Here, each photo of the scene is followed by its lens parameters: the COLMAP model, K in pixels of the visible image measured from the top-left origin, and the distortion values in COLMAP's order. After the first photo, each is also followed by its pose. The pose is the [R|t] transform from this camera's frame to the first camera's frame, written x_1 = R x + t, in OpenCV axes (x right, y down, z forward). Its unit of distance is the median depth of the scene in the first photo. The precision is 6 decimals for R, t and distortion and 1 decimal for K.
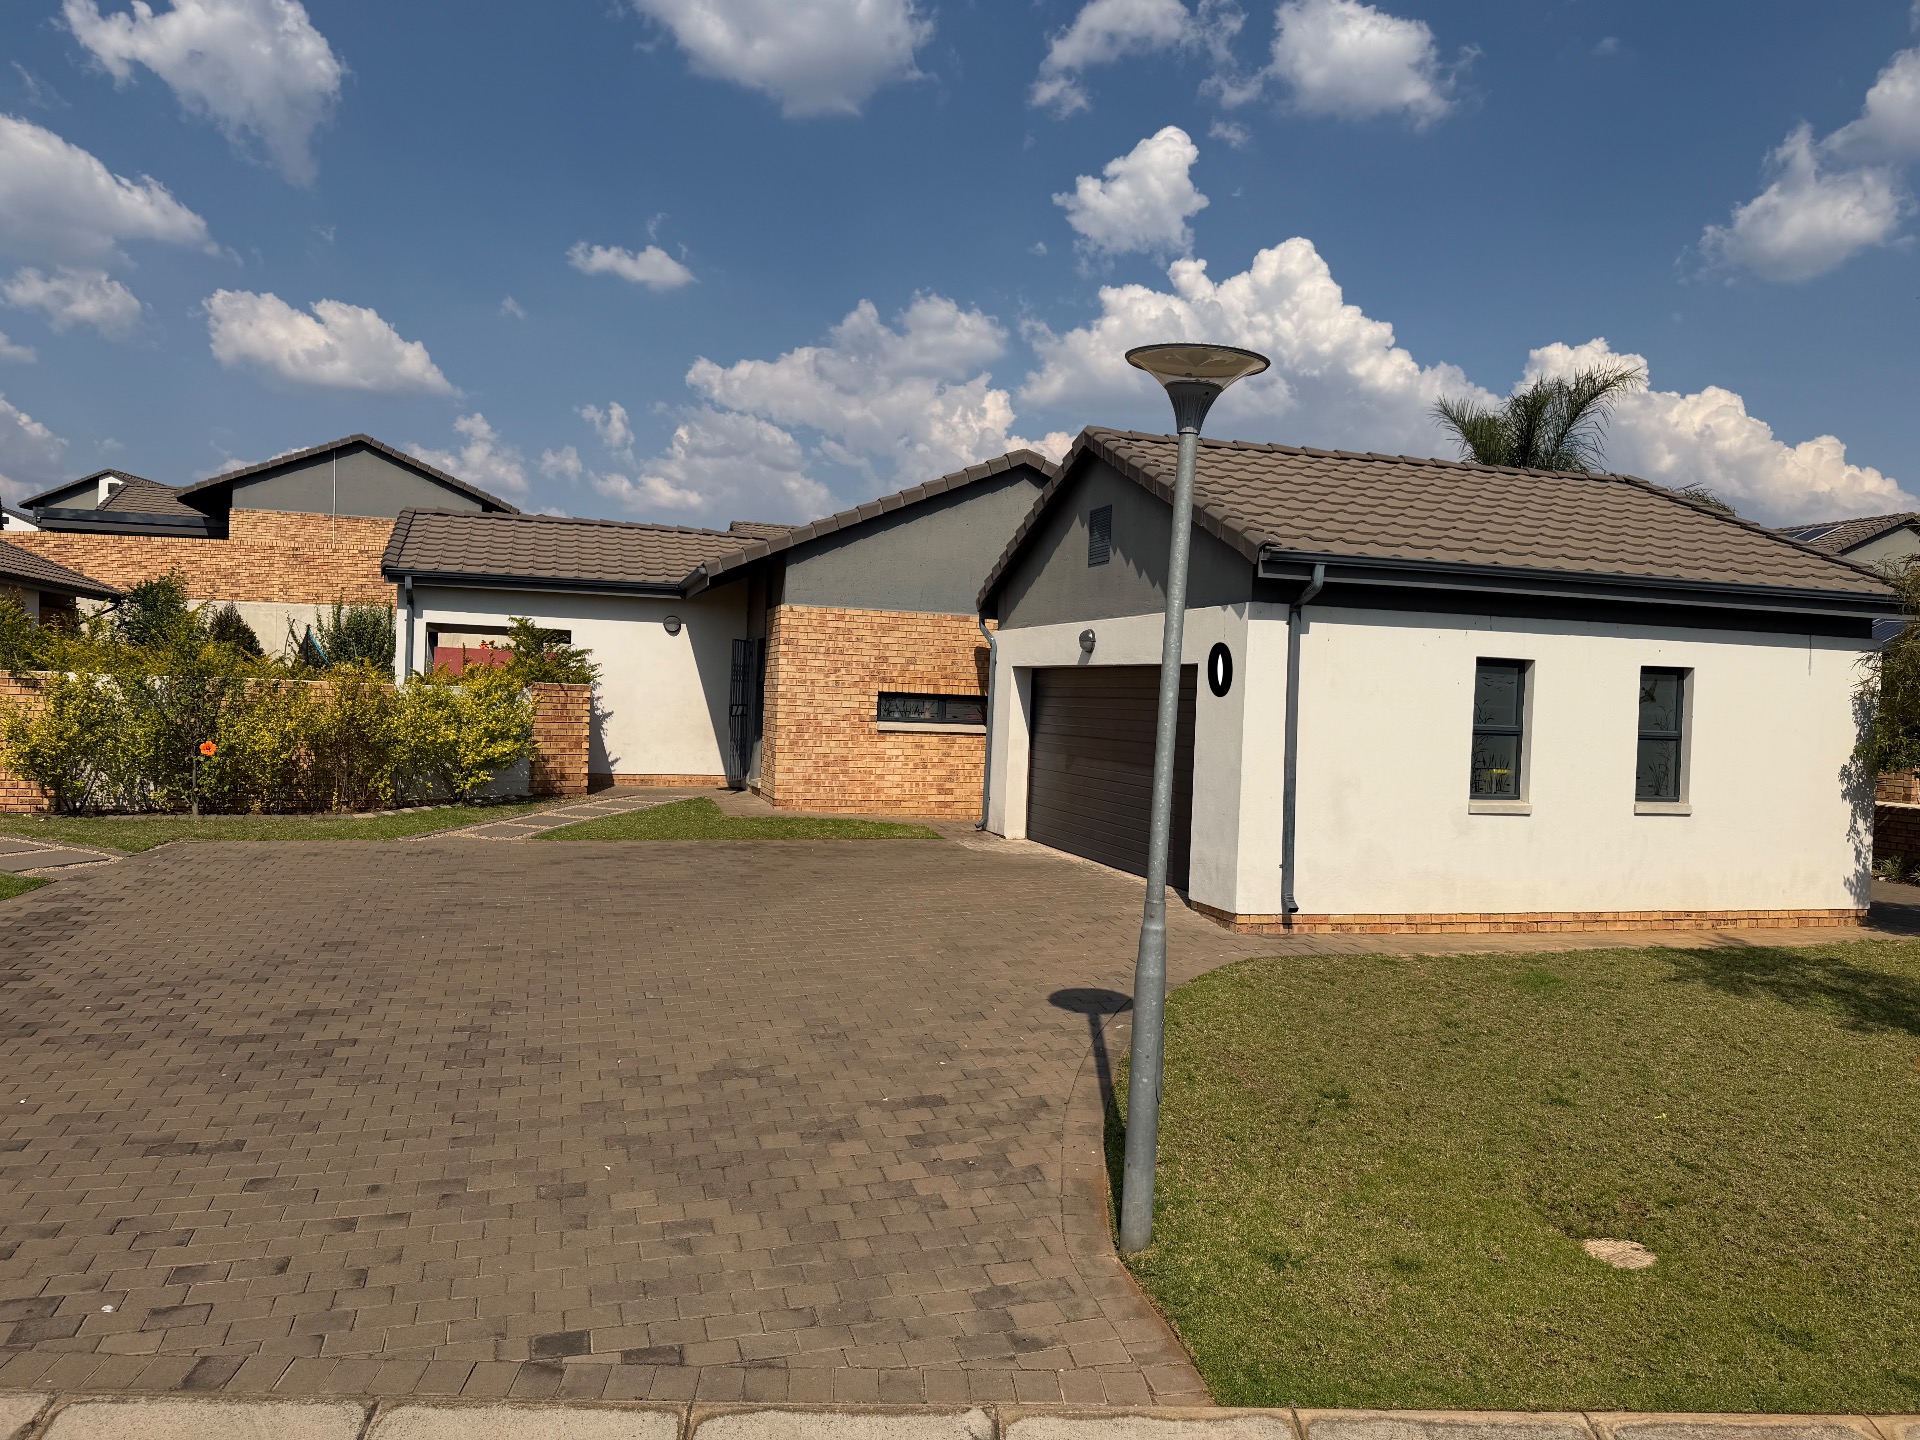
lens RADIAL K [[1339.5, 0, 955.0], [0, 1339.5, 742.3], [0, 0, 1]] dist [0.087411, -0.118991]
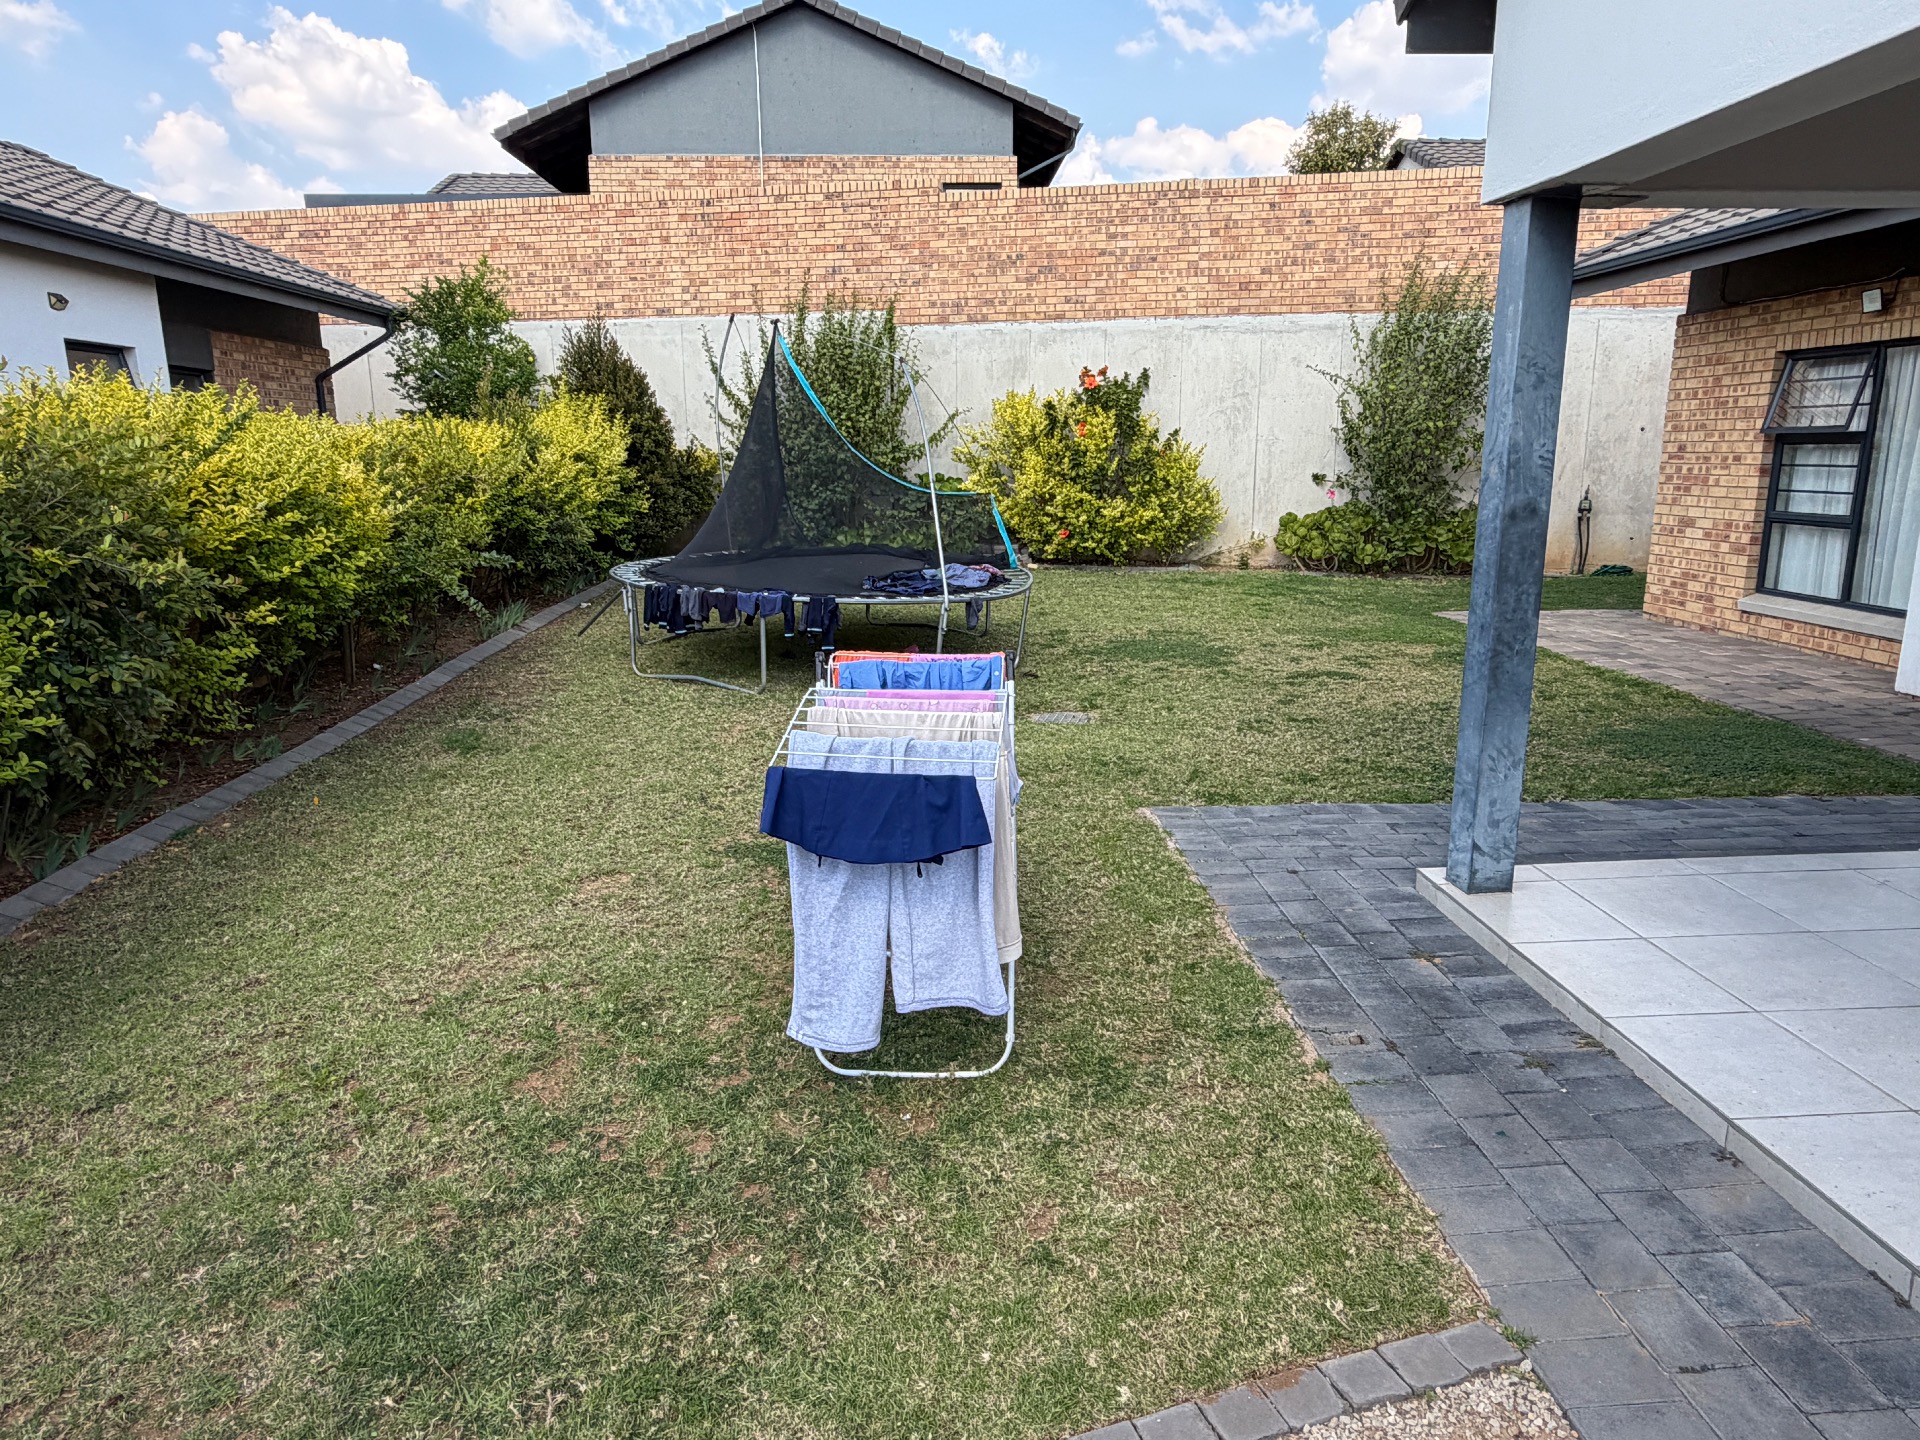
lens RADIAL K [[1234.8, 0, 953.5], [0, 1234.8, 721.6], [0, 0, 1]] dist [-0.002212, 0.003416]
pose [[0.969860, 0.012439, -0.243346, -0.541215], [0.033161, 0.982667, 0.182392, -0.066129], [0.241397, -0.184964, 0.952636, 1.055016]]
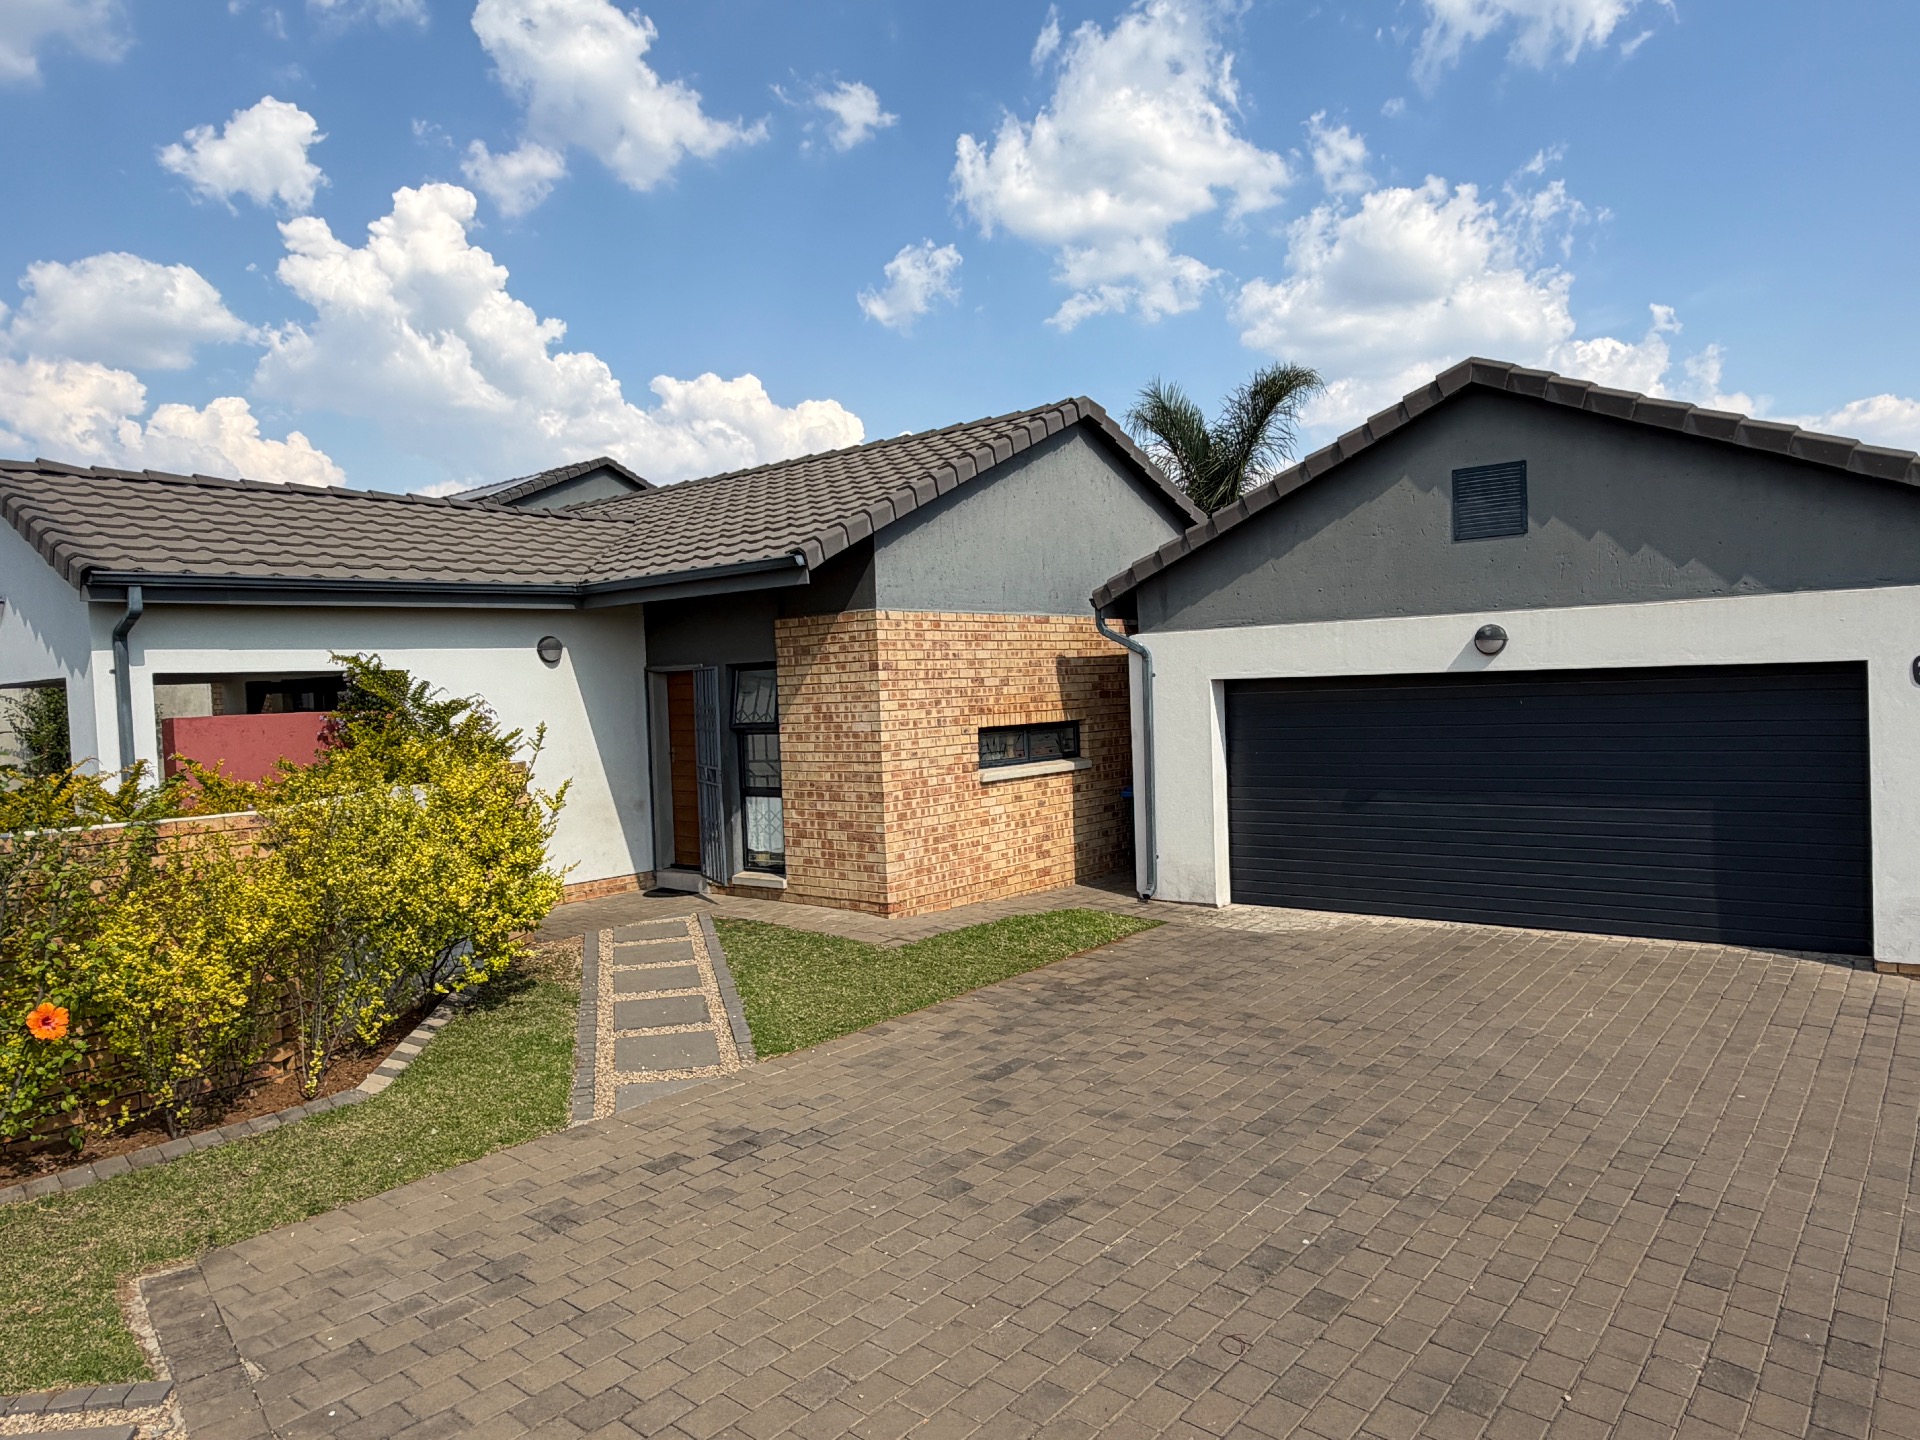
lens RADIAL K [[1294.9, 0, 947.4], [0, 1294.9, 732.1], [0, 0, 1]] dist [0.012078, 0.002976]
pose [[0.837181, -0.090599, 0.539370, -0.431308], [0.089465, 0.995586, 0.028368, -0.055499], [-0.539559, 0.024506, 0.841591, 0.430134]]
